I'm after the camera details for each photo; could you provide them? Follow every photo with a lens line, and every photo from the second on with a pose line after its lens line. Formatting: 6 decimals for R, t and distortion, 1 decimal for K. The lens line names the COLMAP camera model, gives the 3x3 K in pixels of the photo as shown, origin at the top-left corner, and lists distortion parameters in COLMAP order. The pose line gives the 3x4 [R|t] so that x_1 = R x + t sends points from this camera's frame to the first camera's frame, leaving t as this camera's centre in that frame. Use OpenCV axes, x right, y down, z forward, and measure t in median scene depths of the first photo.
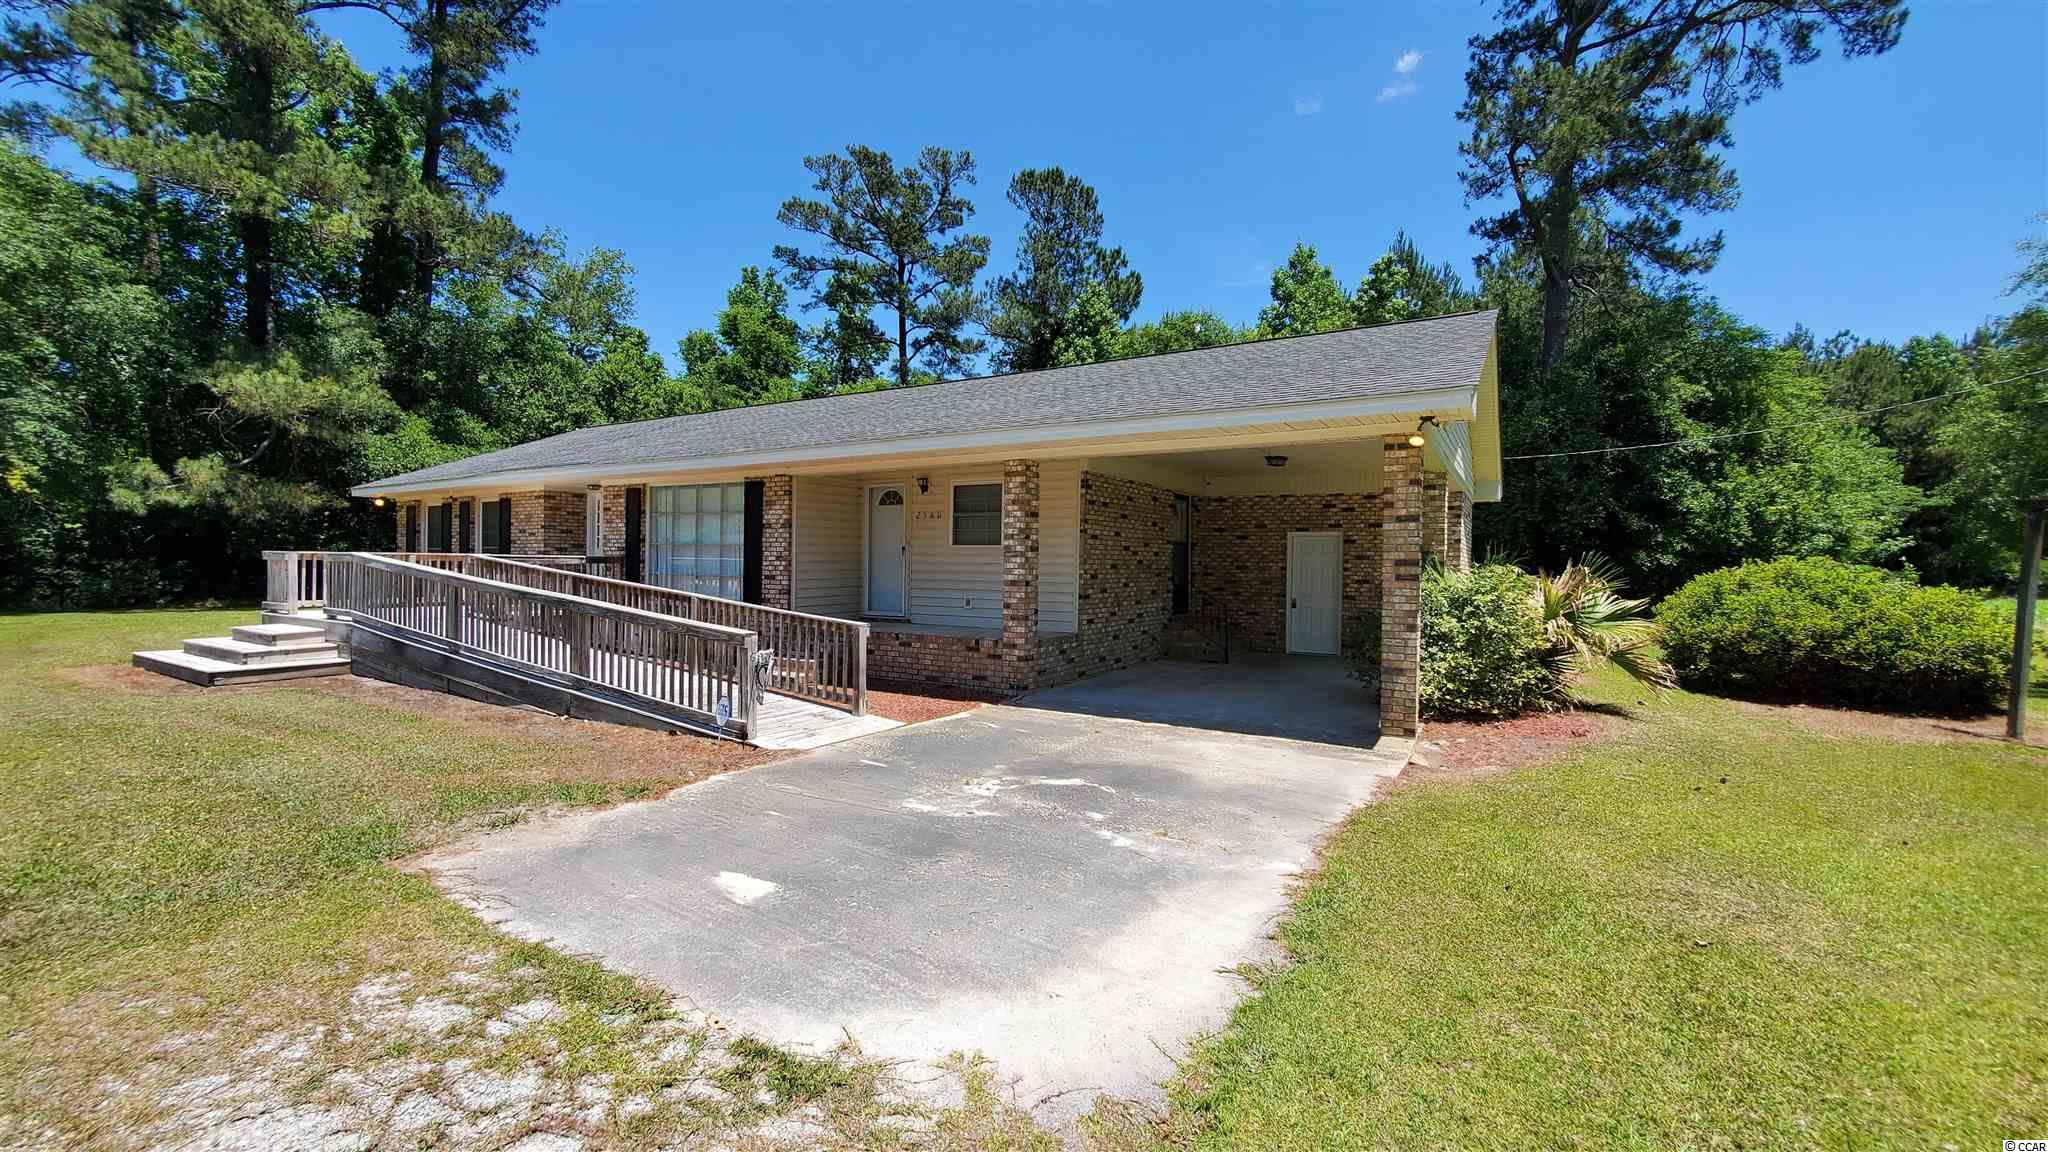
lens RADIAL K [[818.5, 0, 1039.1], [0, 818.5, 568.5], [0, 0, 1]] dist [-0.002576, -0.001122]
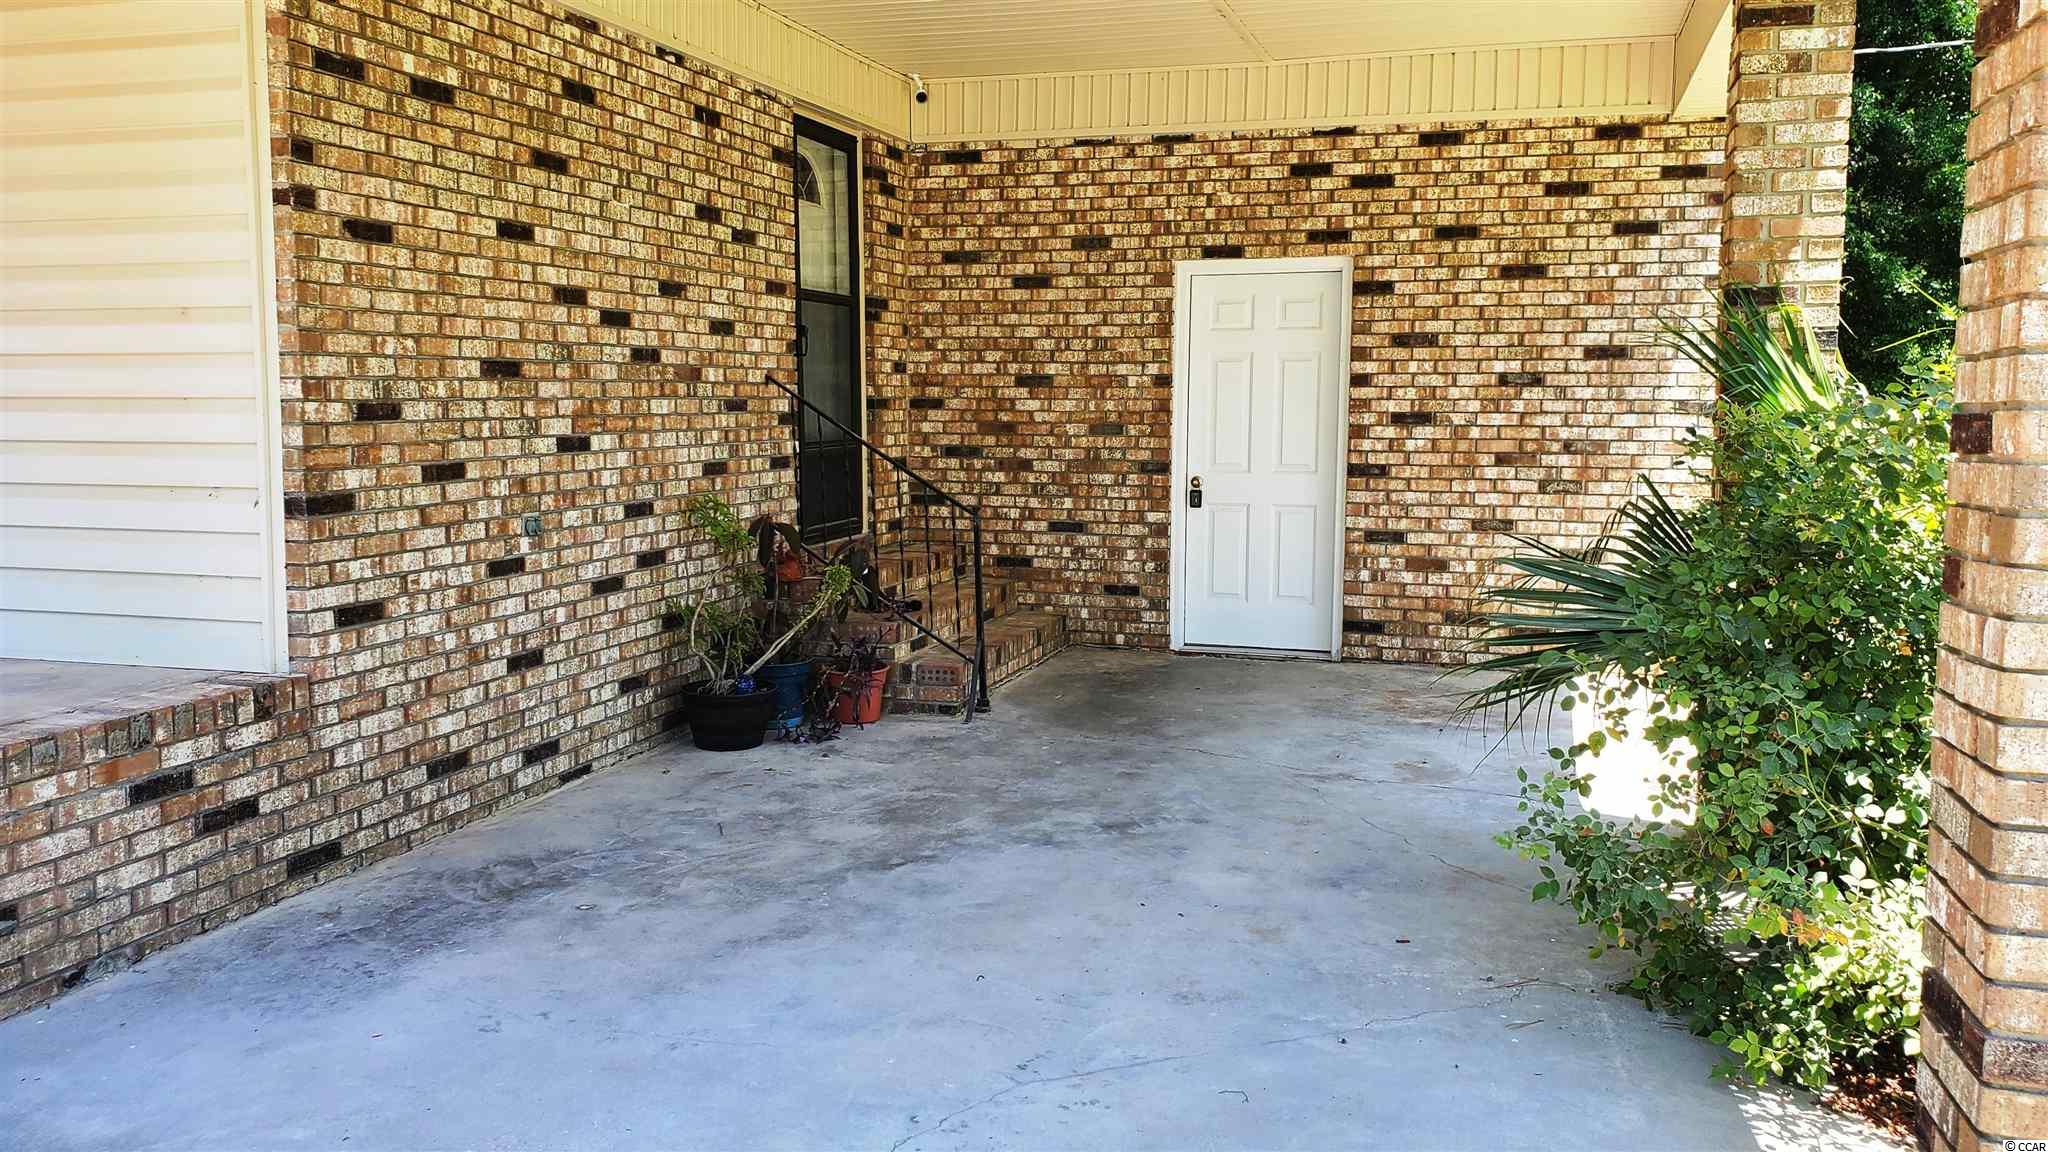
lens RADIAL K [[1589.7, 0, 1021.1], [0, 1589.7, 572.6], [0, 0, 1]] dist [0.054478, -0.081094]
pose [[0.974912, -0.034227, 0.219941, 0.116548], [0.010575, 0.994113, 0.107831, 0.006977], [-0.222337, -0.102800, 0.969535, 0.440288]]
